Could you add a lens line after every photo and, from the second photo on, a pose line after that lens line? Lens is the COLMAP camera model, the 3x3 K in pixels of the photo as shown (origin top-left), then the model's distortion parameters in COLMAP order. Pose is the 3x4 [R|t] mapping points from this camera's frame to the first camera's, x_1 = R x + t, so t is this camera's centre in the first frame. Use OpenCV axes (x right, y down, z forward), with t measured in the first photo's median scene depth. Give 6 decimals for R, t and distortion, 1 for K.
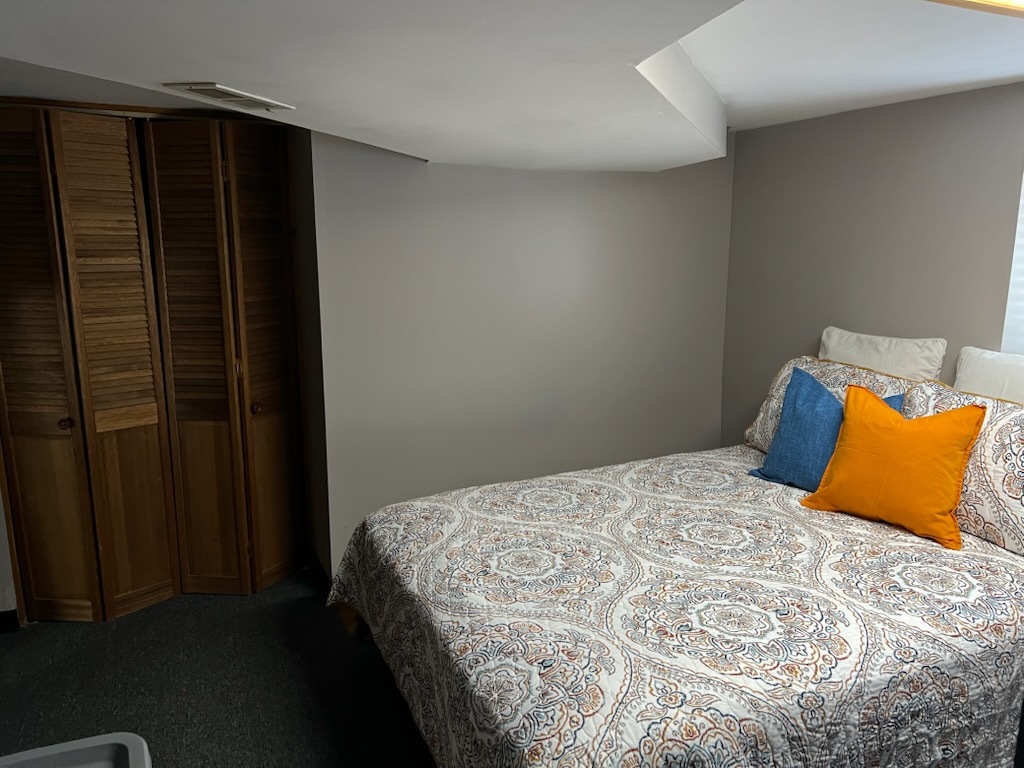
lens RADIAL K [[769.5, 0, 510.3], [0, 769.5, 383.4], [0, 0, 1]] dist [0.045727, 0.002873]
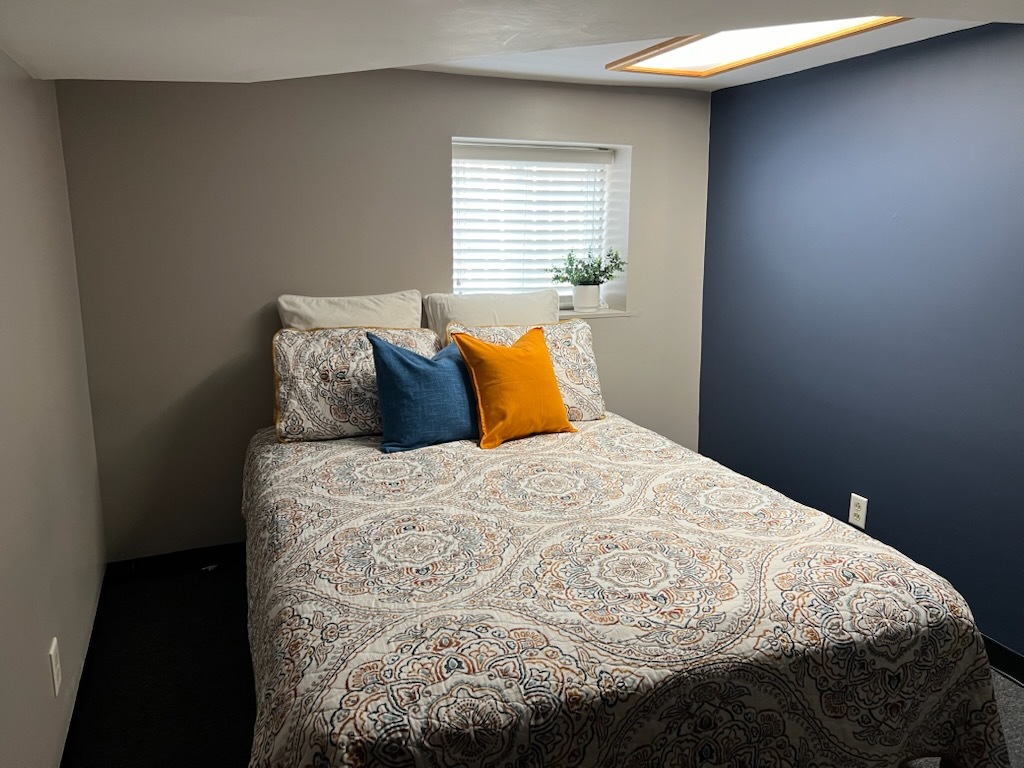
lens RADIAL K [[769.5, 0, 510.8], [0, 769.5, 385.3], [0, 0, 1]] dist [0.045727, 0.002873]
pose [[0.050877, -0.192352, 0.980006, -0.798855], [0.184081, 0.966270, 0.180099, -0.137807], [-0.981594, 0.171237, 0.084569, 1.084896]]
